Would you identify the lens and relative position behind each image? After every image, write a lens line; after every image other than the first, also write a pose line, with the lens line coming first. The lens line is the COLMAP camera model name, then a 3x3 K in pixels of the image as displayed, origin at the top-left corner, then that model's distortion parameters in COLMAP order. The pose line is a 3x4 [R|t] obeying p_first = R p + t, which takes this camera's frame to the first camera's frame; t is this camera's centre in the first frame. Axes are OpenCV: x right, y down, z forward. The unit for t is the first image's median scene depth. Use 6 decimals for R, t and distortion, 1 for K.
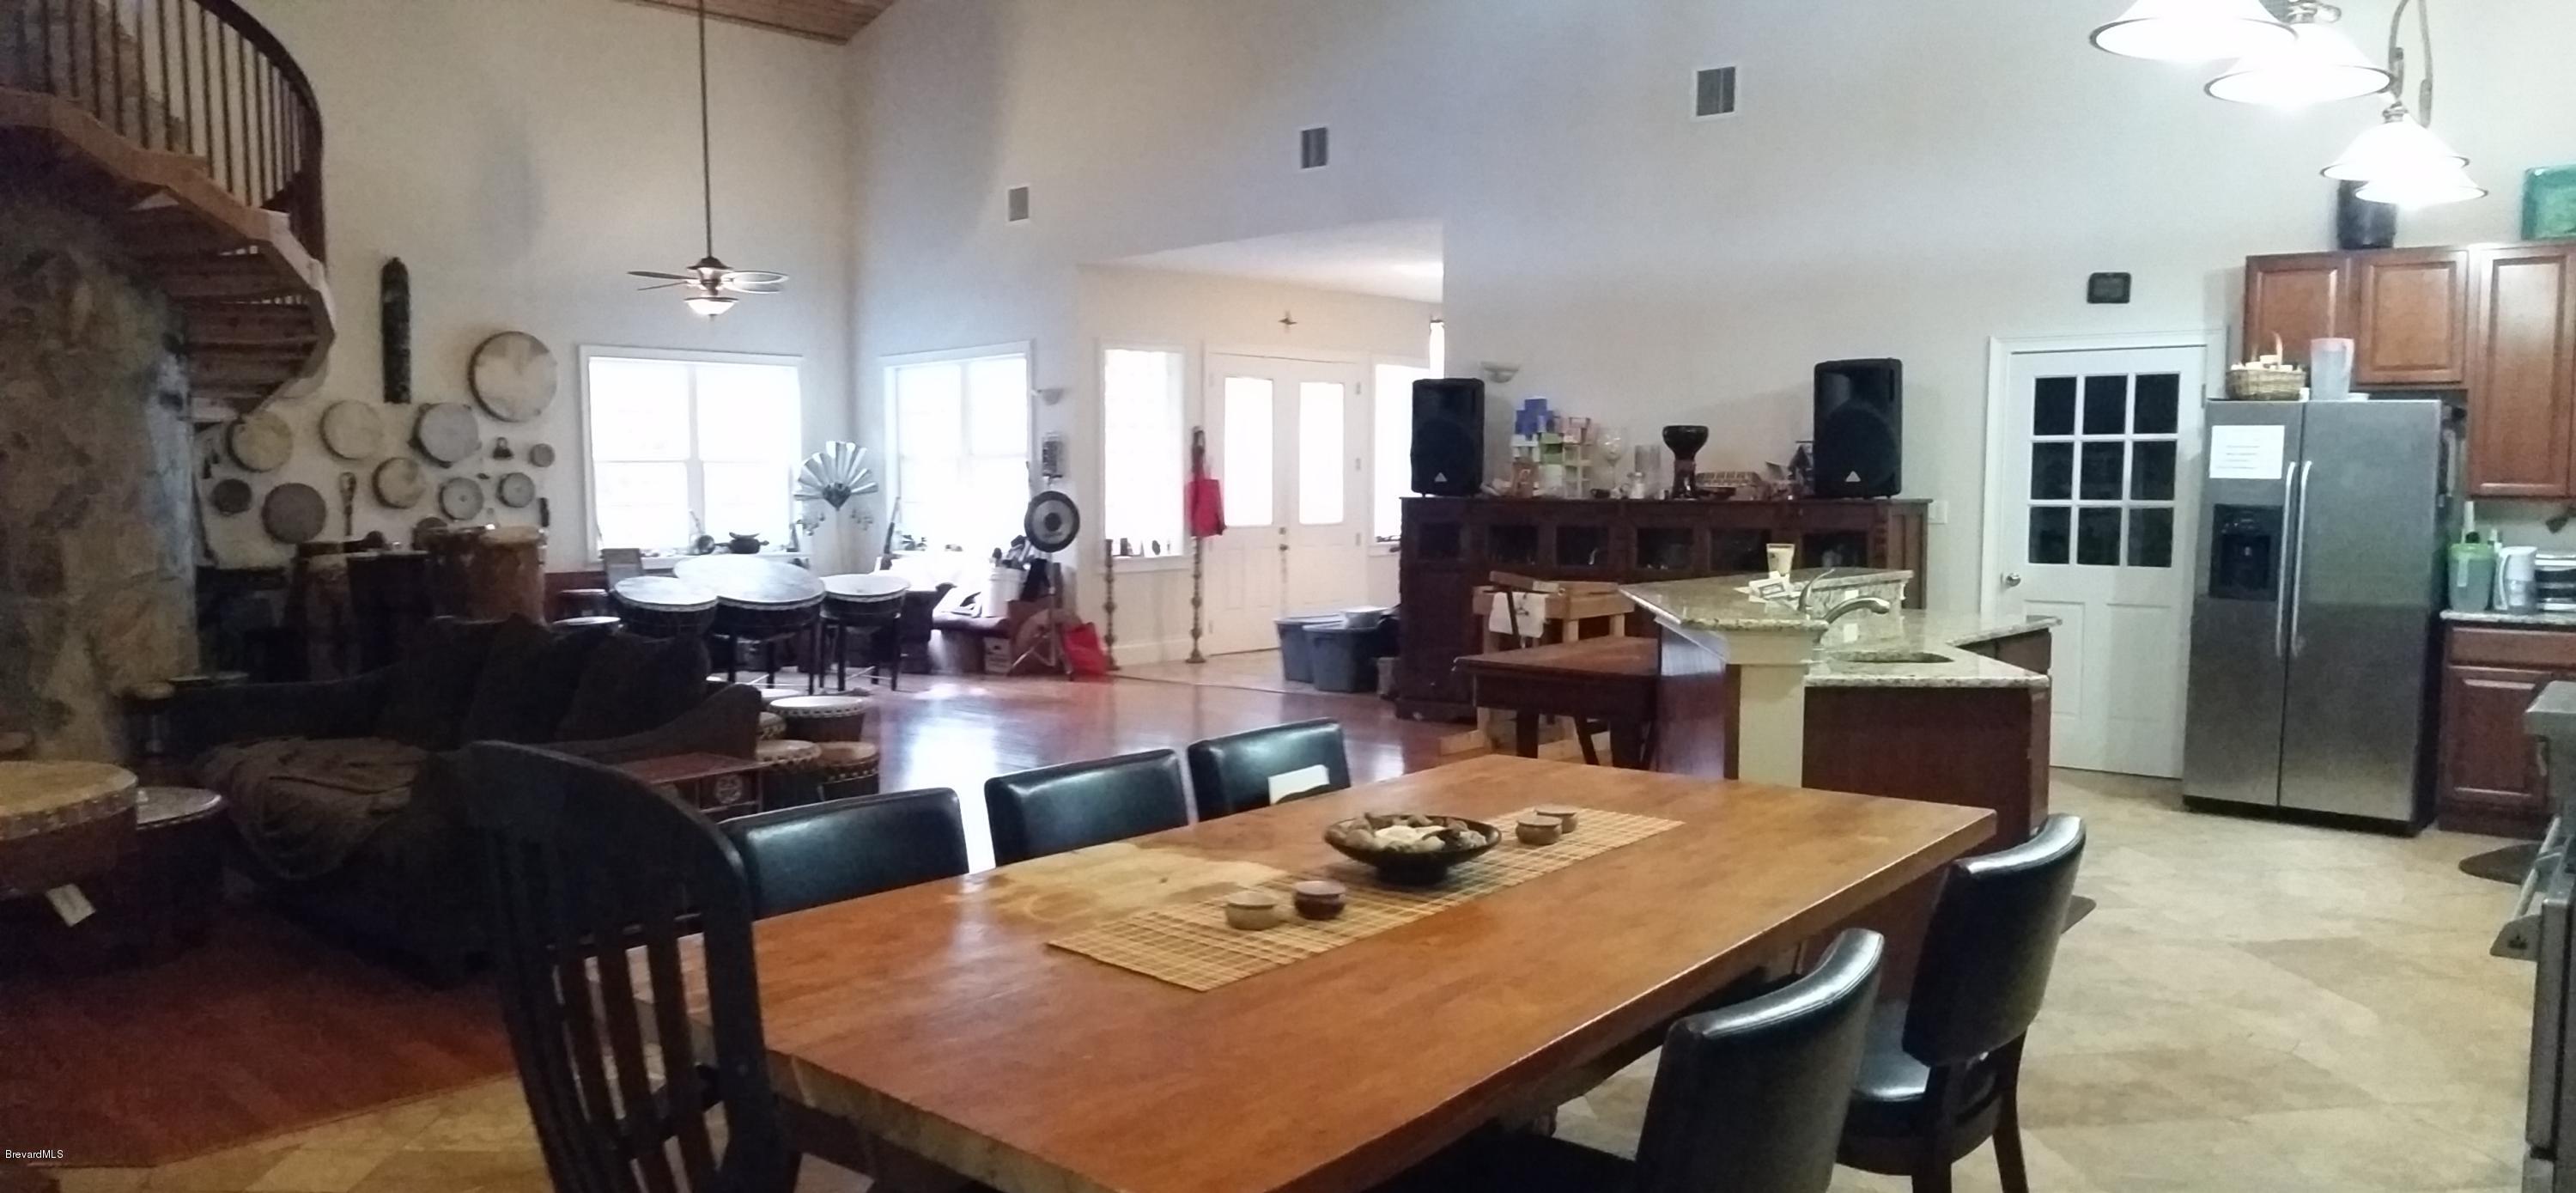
lens RADIAL K [[1772.8, 0, 1238.7], [0, 1772.8, 635.9], [0, 0, 1]] dist [-0.068742, -0.009458]
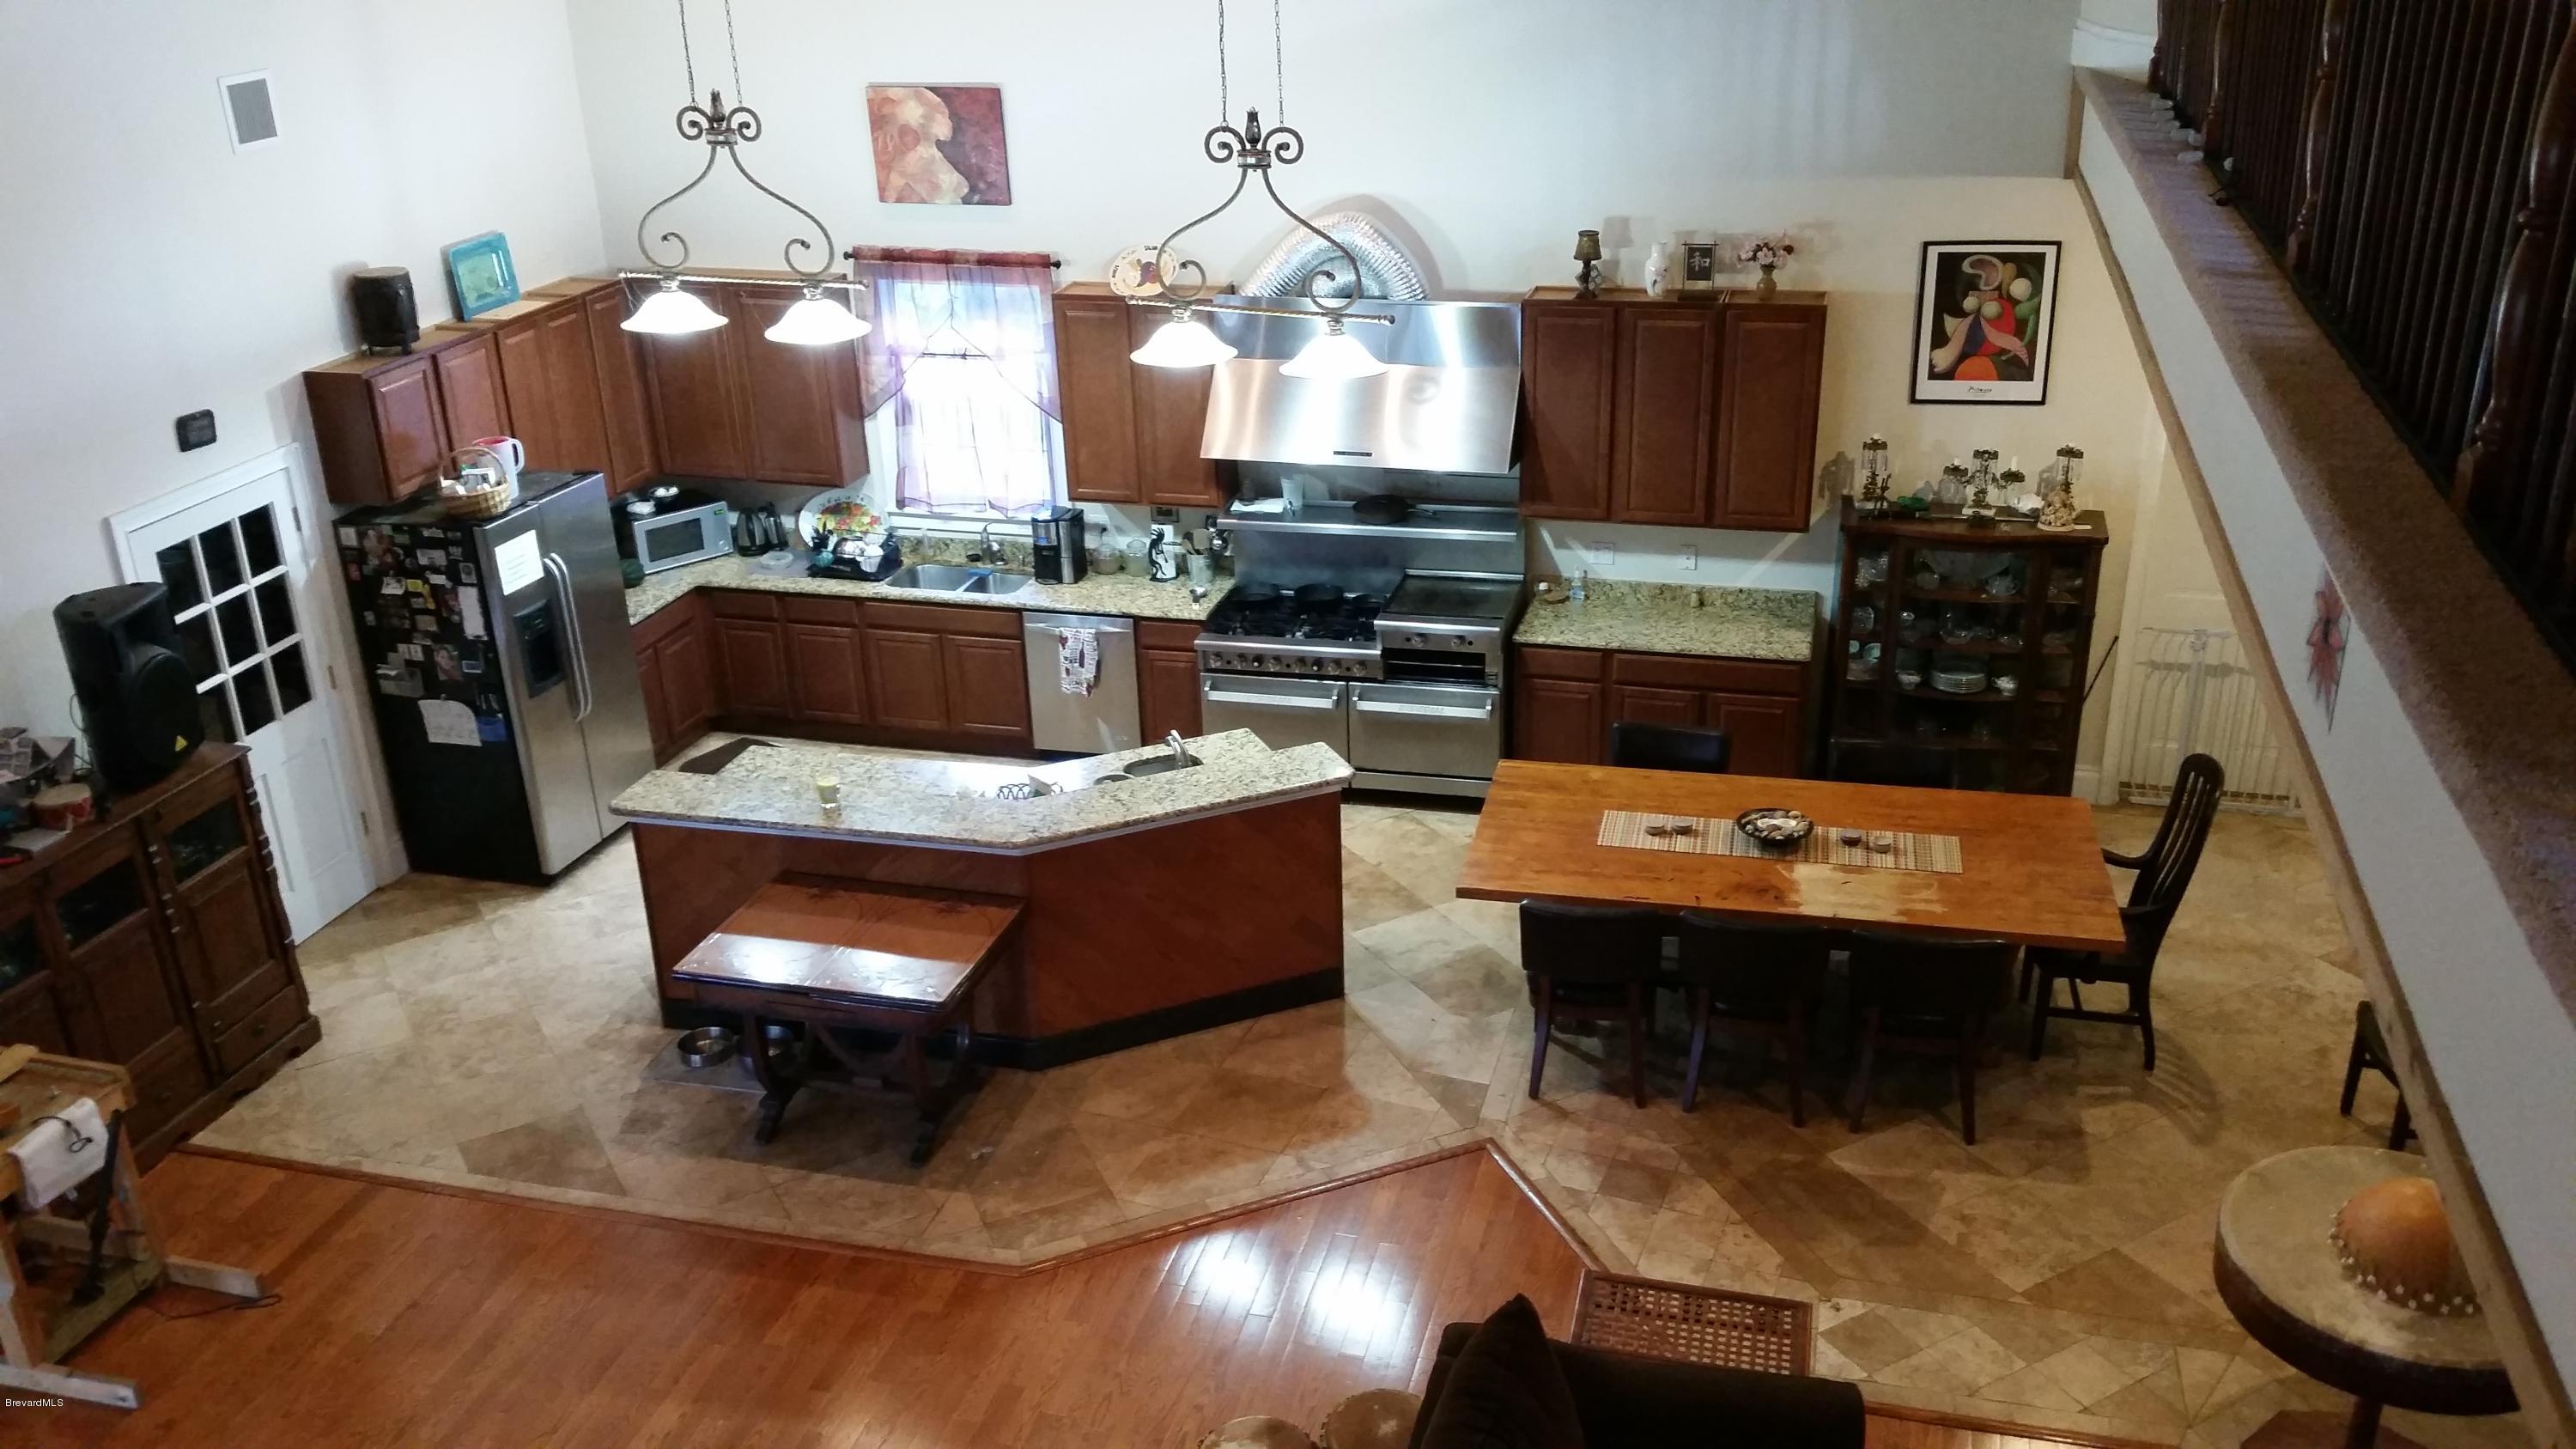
lens RADIAL K [[2115.6, 0, 1310.1], [0, 2115.6, 737.0], [0, 0, 1]] dist [0.137827, -0.304971]
pose [[-0.472426, -0.339158, 0.813502, -0.755519], [0.103396, 0.895297, 0.433304, -0.527725], [-0.875284, 0.288817, -0.387894, 1.103758]]
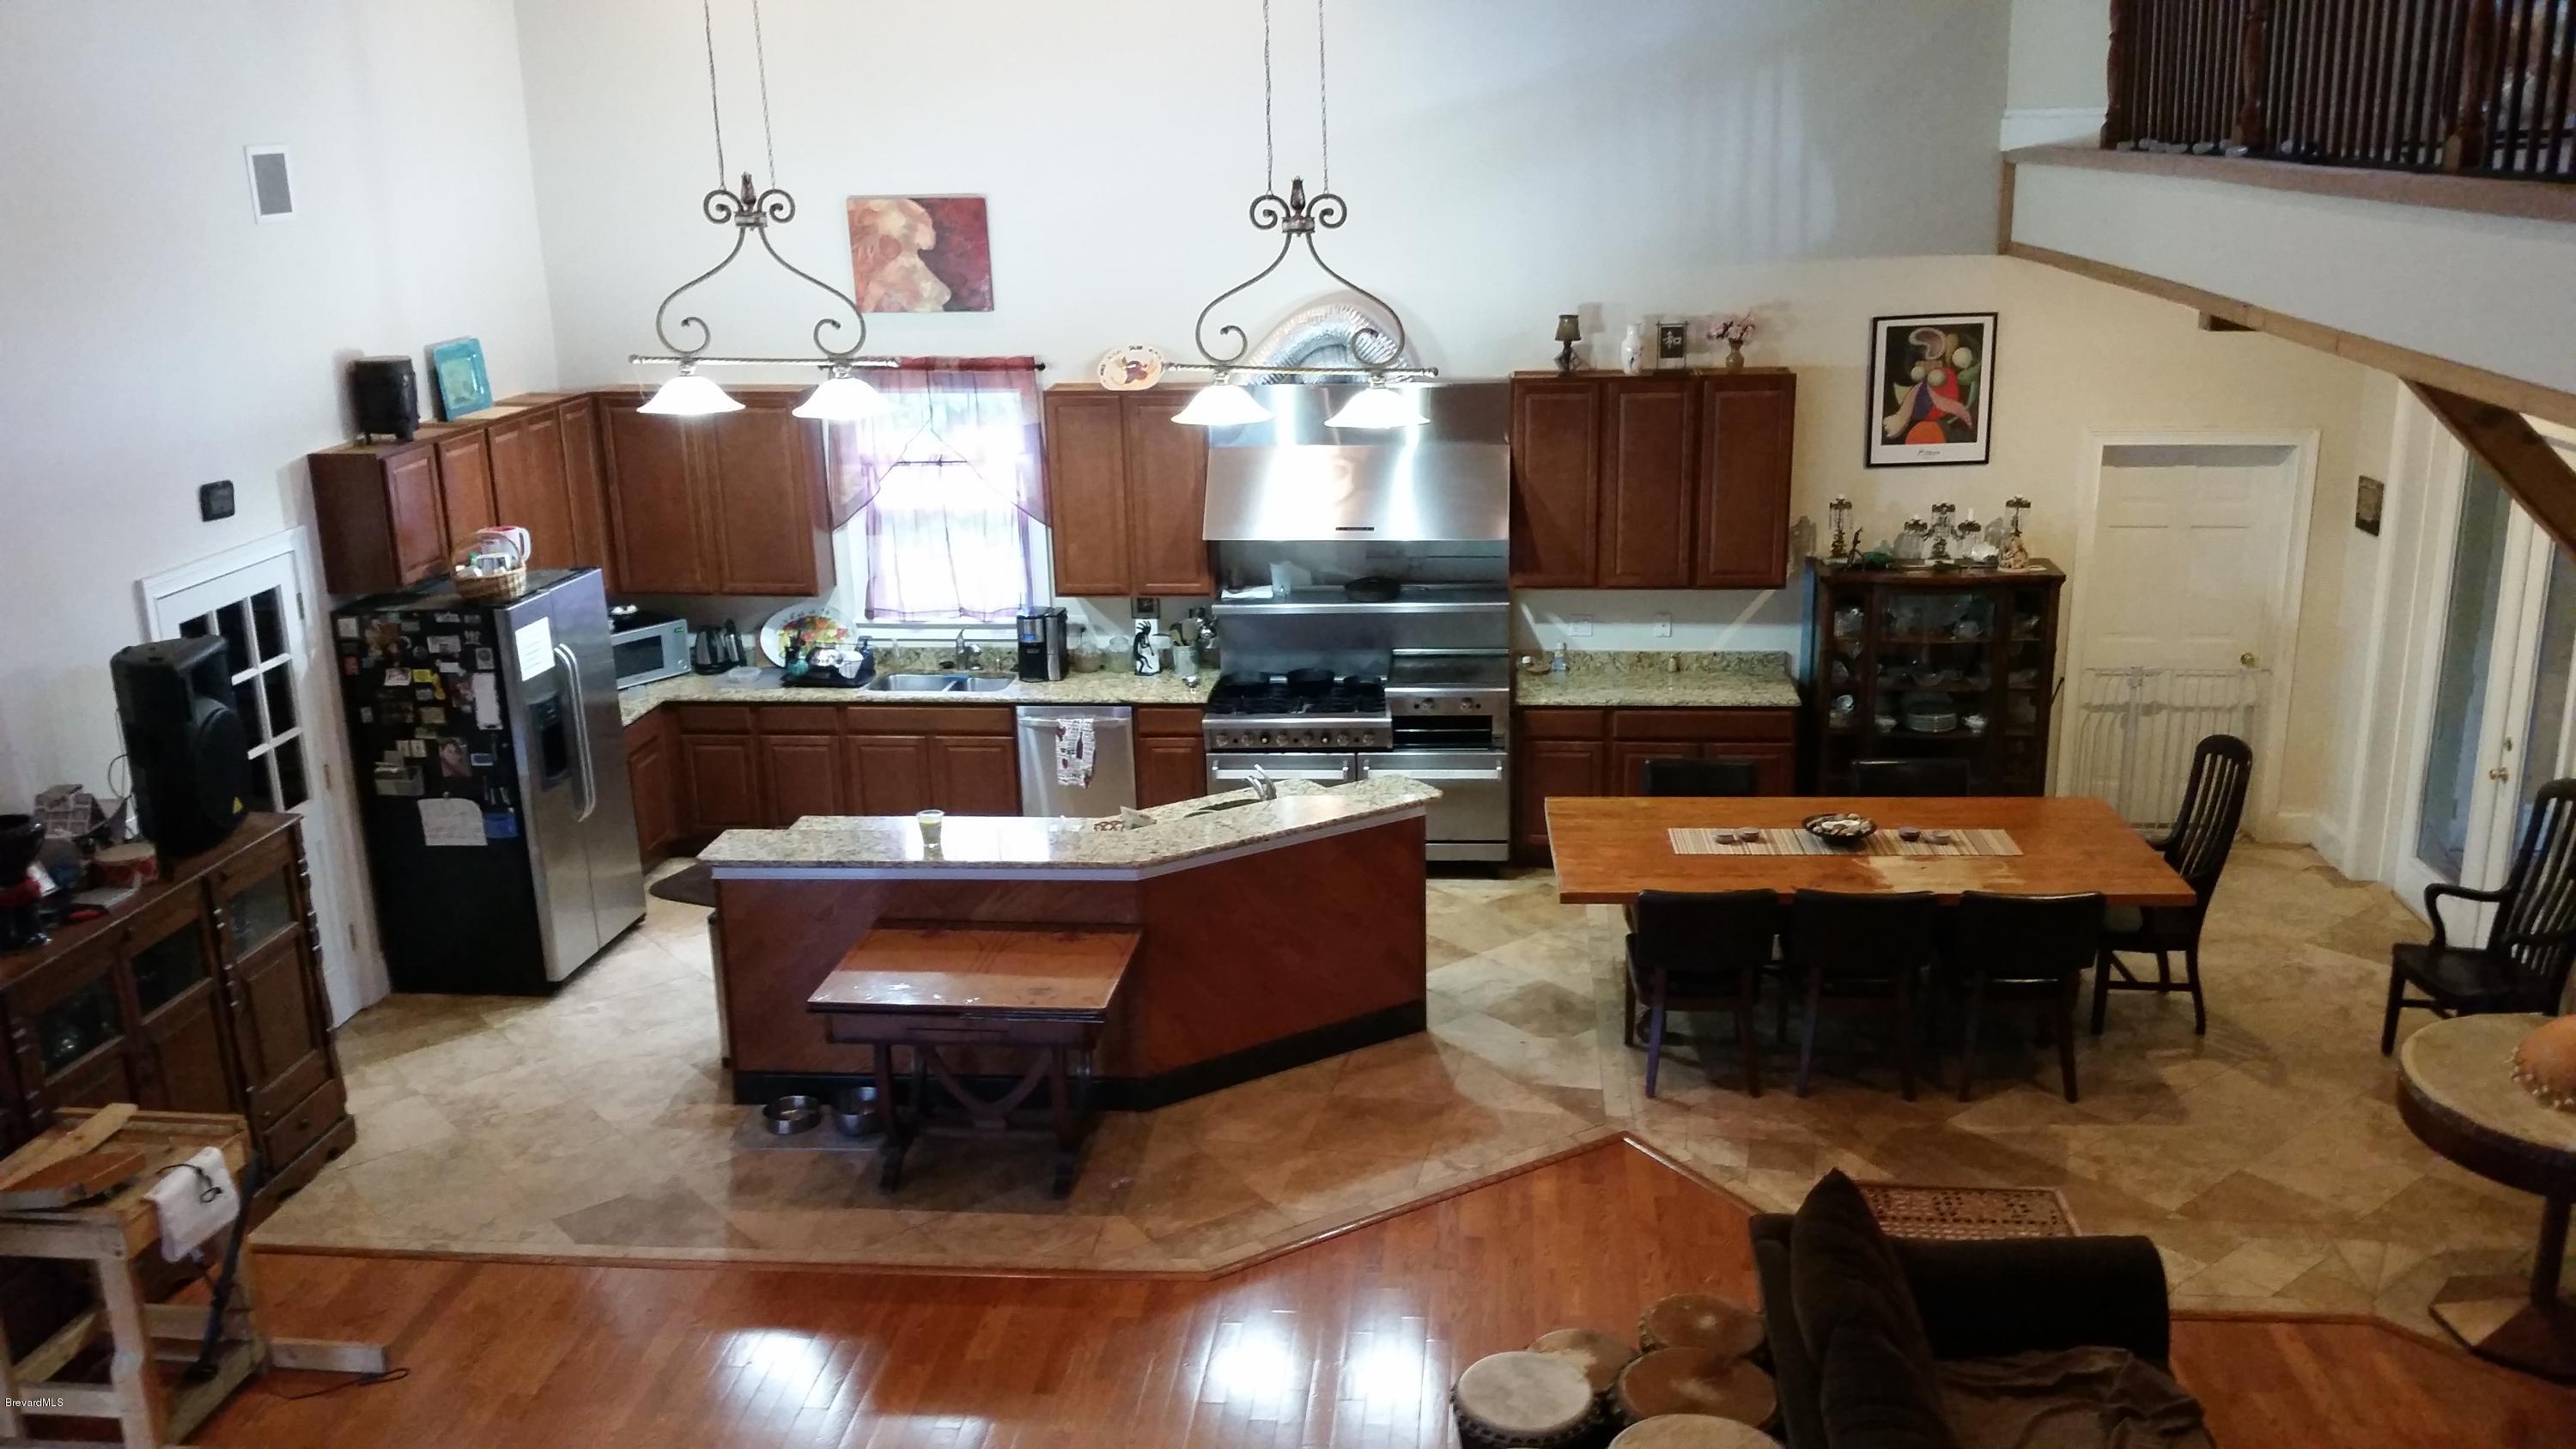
lens RADIAL K [[2115.6, 0, 1314.3], [0, 2115.6, 731.9], [0, 0, 1]] dist [0.137827, -0.304971]
pose [[-0.609921, -0.207010, 0.764947, -0.684578], [0.090513, 0.940763, 0.326759, -0.431355], [-0.787276, 0.268535, -0.555054, 1.341095]]
